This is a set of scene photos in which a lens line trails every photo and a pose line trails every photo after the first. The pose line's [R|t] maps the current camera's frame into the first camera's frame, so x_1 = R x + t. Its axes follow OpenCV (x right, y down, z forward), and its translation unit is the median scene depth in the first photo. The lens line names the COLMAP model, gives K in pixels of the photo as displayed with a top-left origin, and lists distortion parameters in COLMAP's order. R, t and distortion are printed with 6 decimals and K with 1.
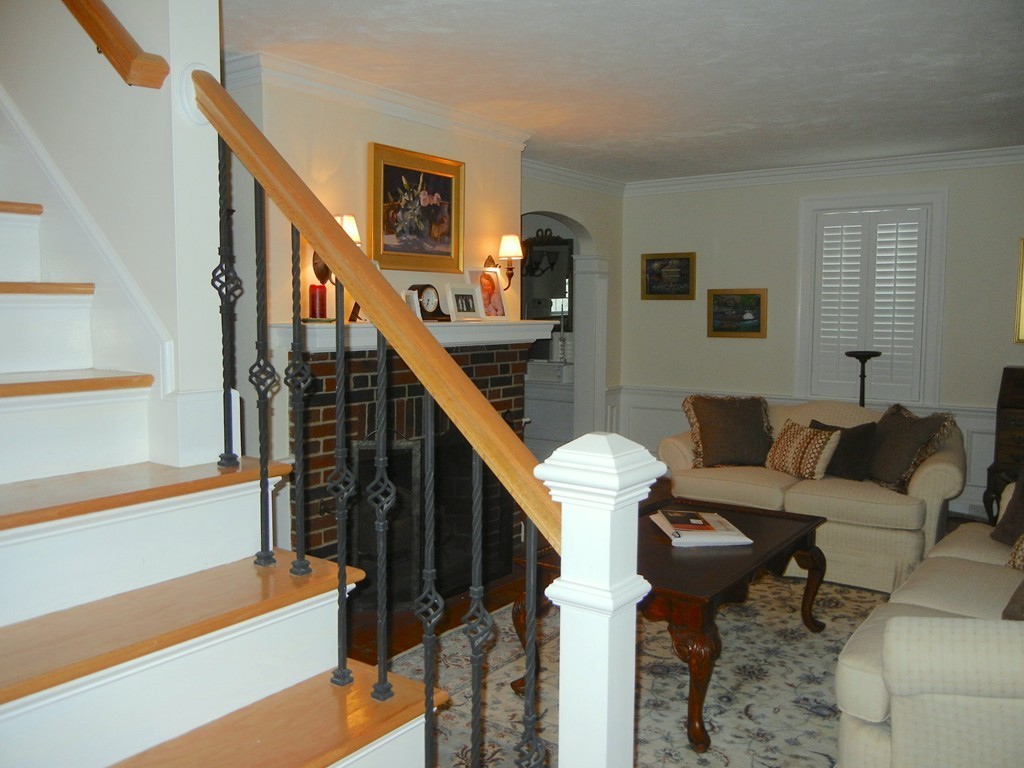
lens RADIAL K [[873.3, 0, 515.1], [0, 873.3, 377.2], [0, 0, 1]] dist [-0.006068, 0.018938]
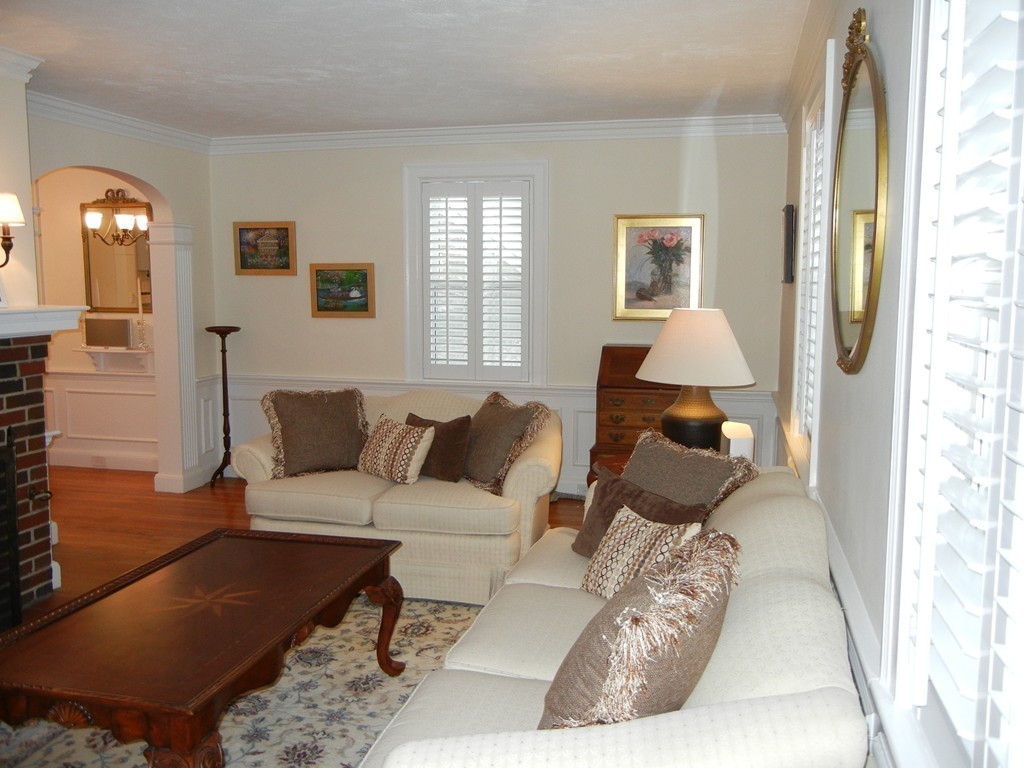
lens RADIAL K [[873.3, 0, 515.1], [0, 873.3, 377.2], [0, 0, 1]] dist [-0.006068, 0.018938]
pose [[0.929622, -0.043073, 0.365988, 0.130662], [0.030078, 0.998701, 0.041140, -0.024216], [-0.367284, -0.027236, 0.929710, 0.148128]]
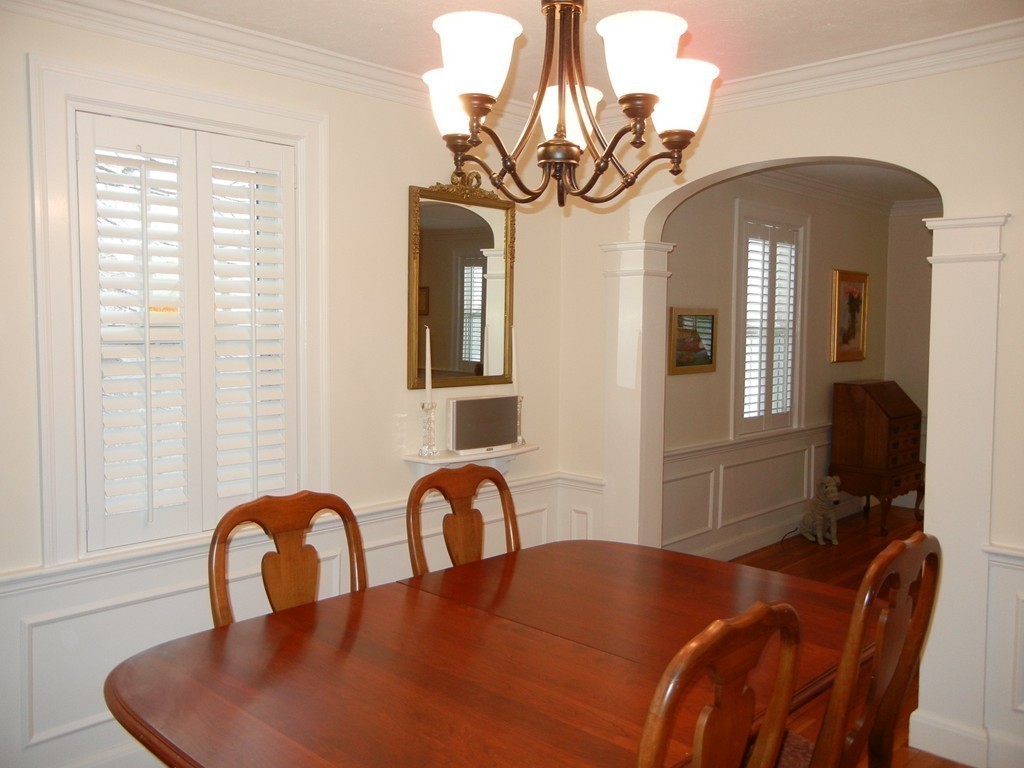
lens RADIAL K [[873.3, 0, 515.1], [0, 873.3, 377.2], [0, 0, 1]] dist [-0.006068, 0.018938]
pose [[0.152261, -0.065231, 0.986185, -0.712617], [0.069800, 0.996038, 0.055106, -0.139316], [-0.985872, 0.060445, 0.156211, 1.554861]]
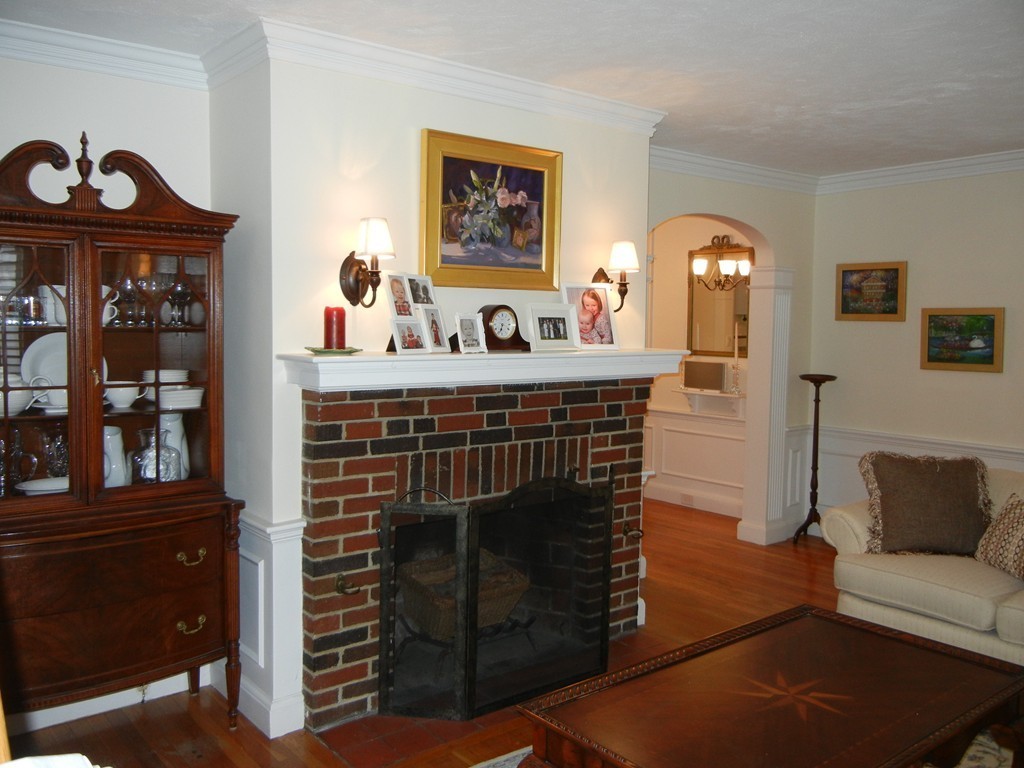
lens RADIAL K [[873.3, 0, 515.1], [0, 873.3, 377.2], [0, 0, 1]] dist [-0.006068, 0.018938]
pose [[0.963177, 0.025113, -0.267694, 0.123439], [-0.028680, 0.999544, -0.009421, -0.032187], [0.267335, 0.016751, 0.963458, 0.229275]]
